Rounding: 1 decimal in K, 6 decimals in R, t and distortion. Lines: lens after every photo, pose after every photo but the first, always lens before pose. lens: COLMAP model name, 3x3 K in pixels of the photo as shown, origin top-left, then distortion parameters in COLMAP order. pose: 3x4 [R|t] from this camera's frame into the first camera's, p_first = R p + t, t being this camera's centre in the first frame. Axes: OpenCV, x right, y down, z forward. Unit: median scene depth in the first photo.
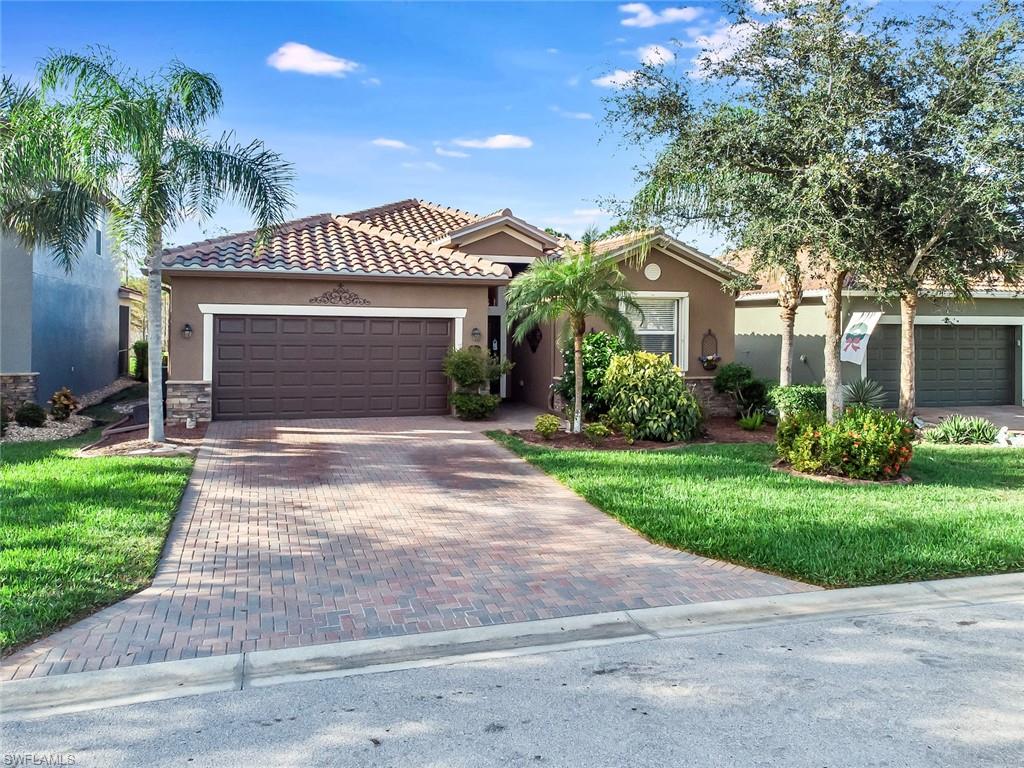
lens RADIAL K [[752.4, 0, 512.0], [0, 752.4, 384.0], [0, 0, 1]] dist [0.055586, -0.000849]
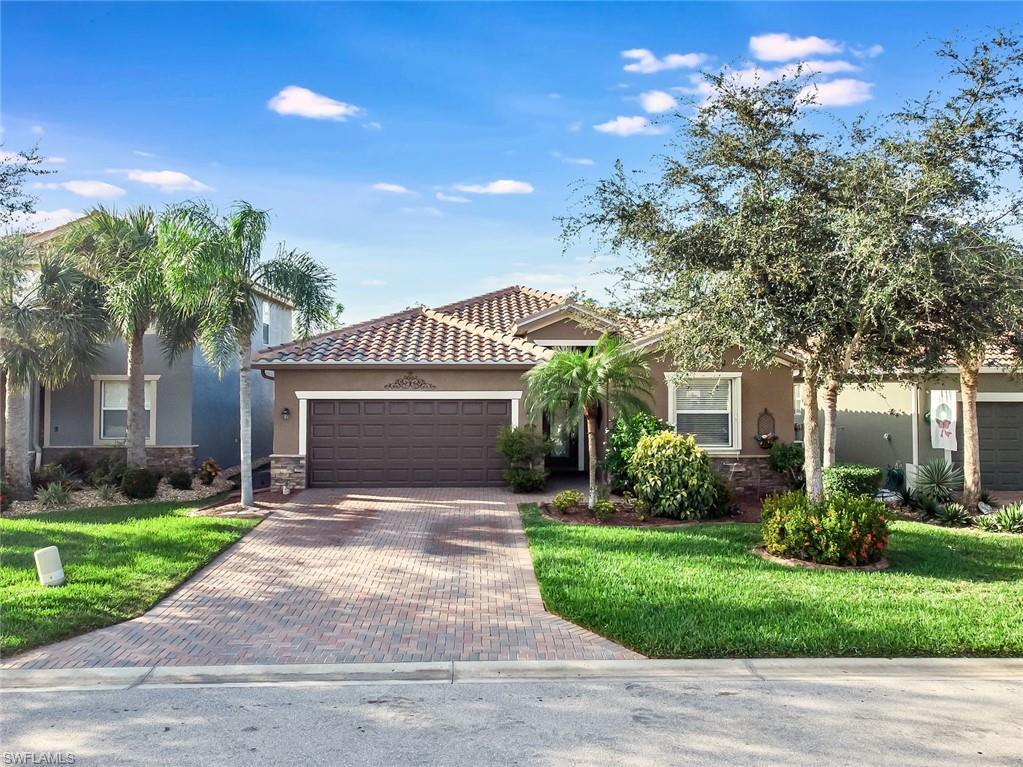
lens RADIAL K [[758.6, 0, 524.4], [0, 758.6, 427.4], [0, 0, 1]] dist [0.042329, 0.010047]
pose [[0.966364, 0.004263, -0.257141, 0.284449], [-0.010718, 0.999662, -0.023705, -0.025812], [0.256953, 0.025664, 0.966083, -0.086679]]
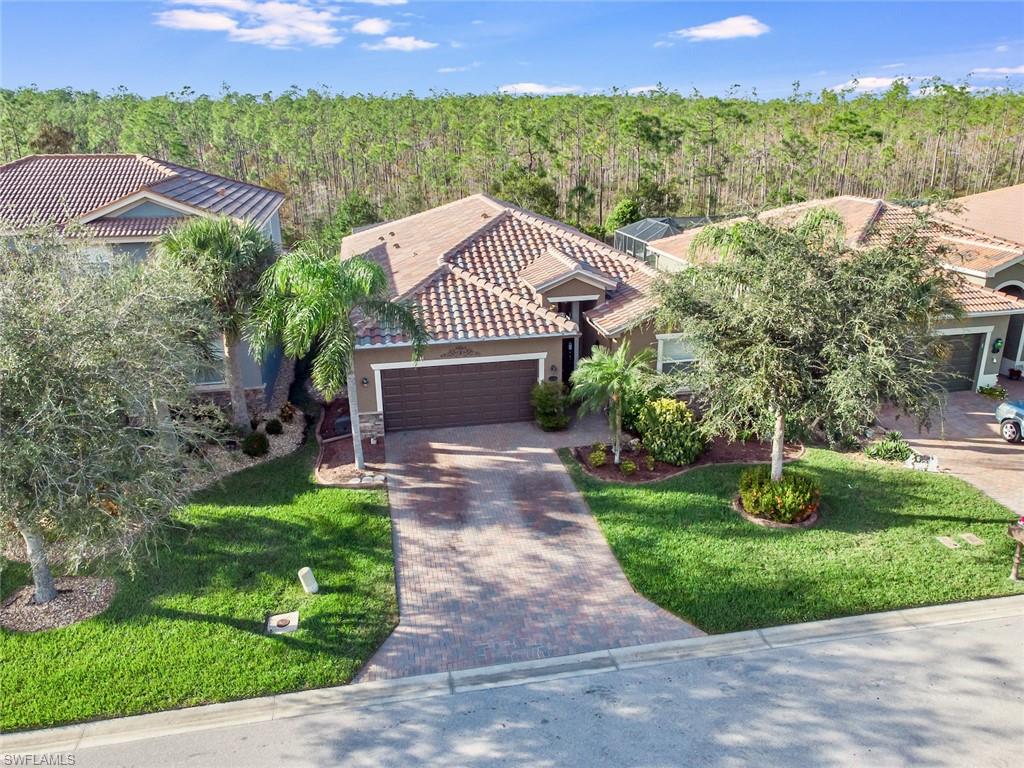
lens RADIAL K [[720.8, 0, 520.7], [0, 720.8, 433.3], [0, 0, 1]] dist [0.034155, 0.000724]
pose [[0.993405, 0.022631, -0.112404, 0.057725], [0.015662, 0.944355, 0.328554, -0.501837], [0.113585, -0.328148, 0.937773, -0.411259]]
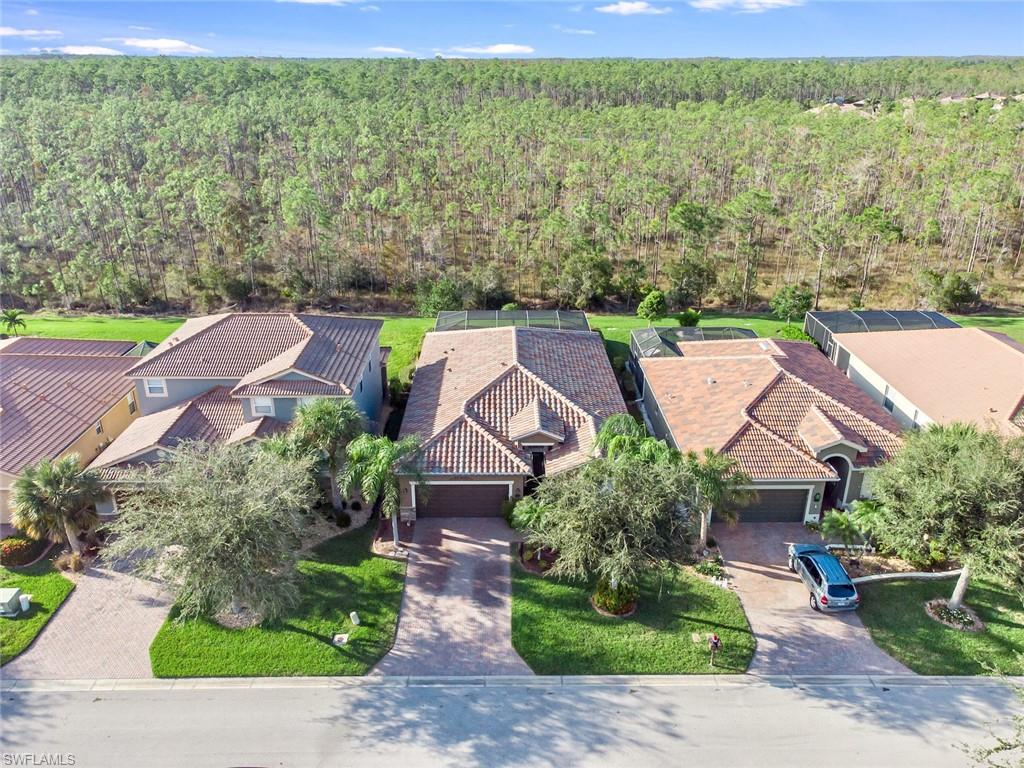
lens RADIAL K [[747.0, 0, 512.0], [0, 747.0, 384.0], [0, 0, 1]] dist [-0.003078, 0.006005]
pose [[0.951282, 0.093498, -0.293805, 0.721550], [0.009016, 0.944069, 0.329625, -1.418826], [0.308191, -0.316216, 0.897232, -1.210864]]
